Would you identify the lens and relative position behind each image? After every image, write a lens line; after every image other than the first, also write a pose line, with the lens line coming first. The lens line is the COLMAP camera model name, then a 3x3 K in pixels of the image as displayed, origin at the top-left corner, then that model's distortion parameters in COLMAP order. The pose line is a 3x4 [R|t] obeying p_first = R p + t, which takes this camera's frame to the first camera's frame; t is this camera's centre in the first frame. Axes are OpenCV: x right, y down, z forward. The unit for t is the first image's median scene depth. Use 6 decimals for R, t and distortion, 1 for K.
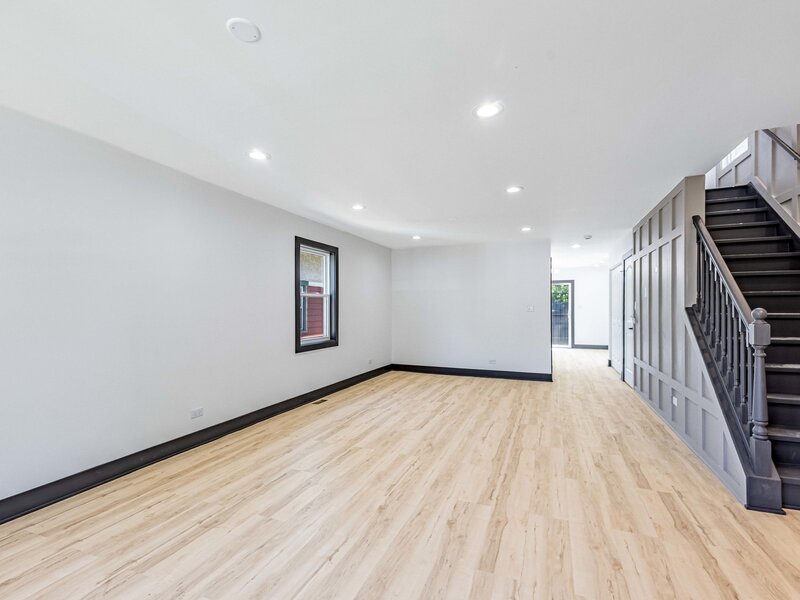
lens RADIAL K [[373.6, 0, 403.3], [0, 373.6, 310.6], [0, 0, 1]] dist [0.004344, -0.000405]
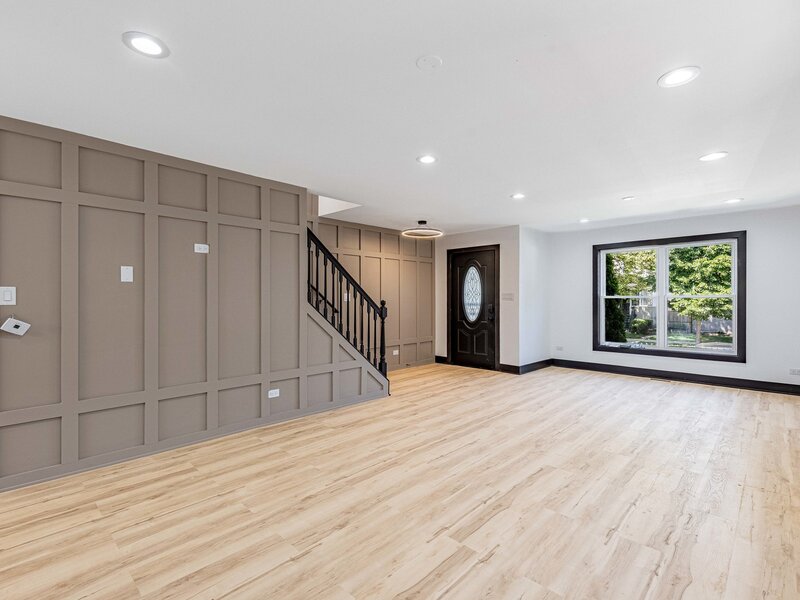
lens RADIAL K [[388.0, 0, 400.0], [0, 388.0, 300.0], [0, 0, 1]] dist [-0.000980, -0.000195]
pose [[-0.922486, 0.006601, 0.385973, 0.012313], [0.008960, 0.999951, 0.004315, -0.010929], [-0.385926, 0.007439, -0.922500, 1.934043]]
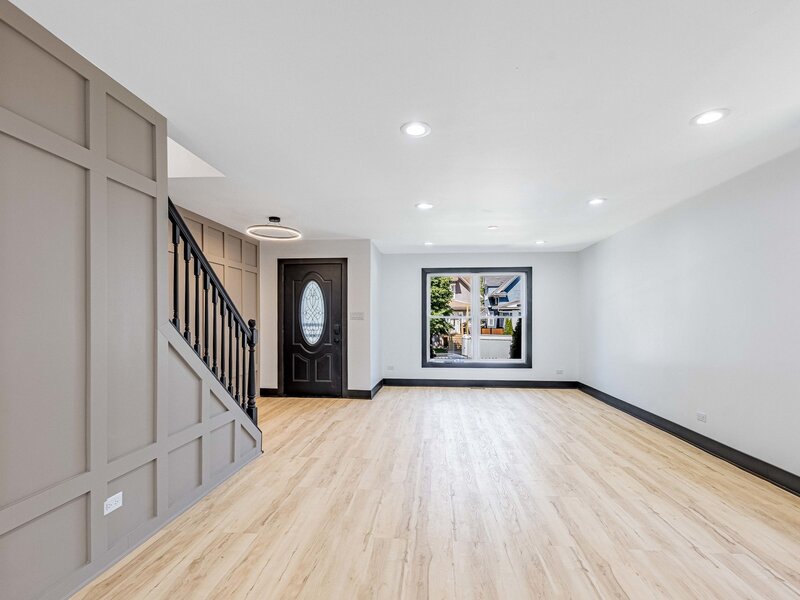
lens RADIAL K [[381.2, 0, 402.1], [0, 381.2, 316.8], [0, 0, 1]] dist [-0.001228, 0.000107]
pose [[-0.958490, 0.002858, -0.285111, 0.527881], [0.003273, 0.999994, -0.000980, -0.007966], [0.285106, -0.001872, -0.958494, 1.698297]]
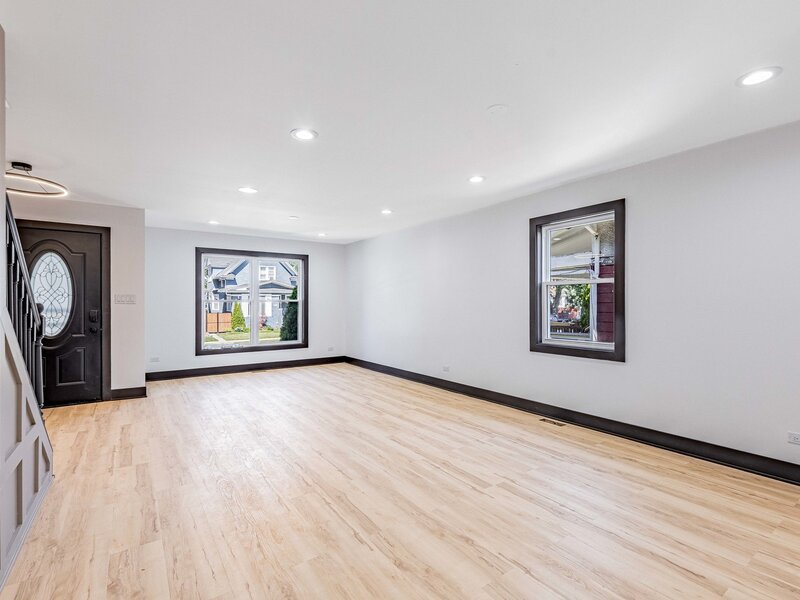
lens RADIAL K [[388.0, 0, 400.0], [0, 388.0, 300.0], [0, 0, 1]] dist [-0.000980, -0.000195]
pose [[-0.550663, -0.000632, -0.834728, 0.857649], [0.000928, 0.999999, -0.001369, -0.008066], [0.834727, -0.001528, -0.550661, 1.646437]]
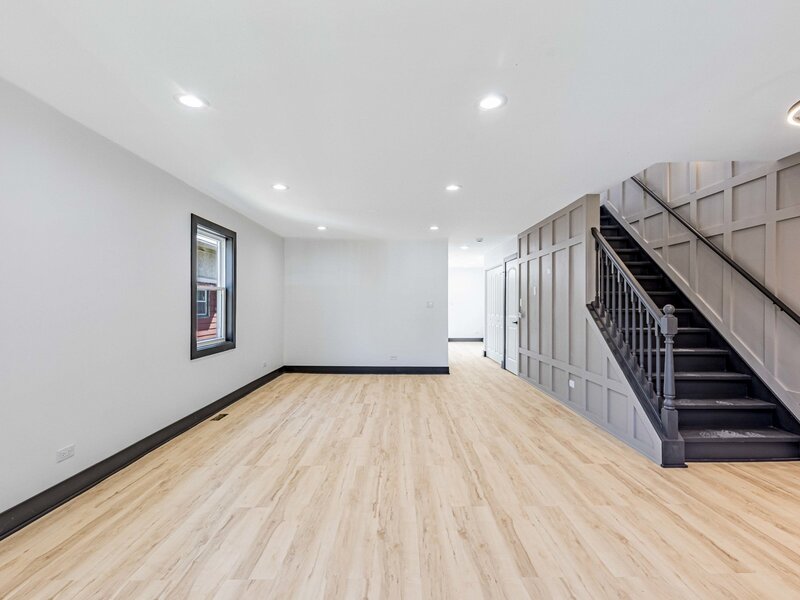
lens RADIAL K [[375.5, 0, 402.3], [0, 375.5, 304.6], [0, 0, 1]] dist [0.003074, 0.000300]
pose [[0.927723, 0.002930, 0.373259, -0.221931], [-0.000549, 0.999979, -0.006484, 0.001098], [-0.373270, 0.005811, 0.927705, 0.109069]]
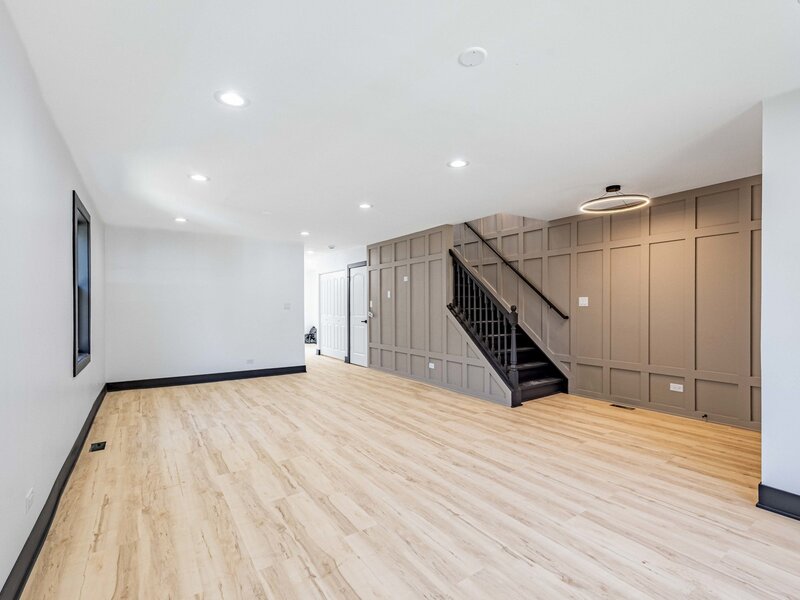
lens RADIAL K [[375.5, 0, 402.3], [0, 375.5, 304.6], [0, 0, 1]] dist [0.003074, 0.000300]
pose [[0.558585, 0.003629, 0.829439, -0.668178], [0.007099, 0.999933, -0.009156, 0.002911], [-0.829417, 0.011003, 0.558522, 0.244000]]
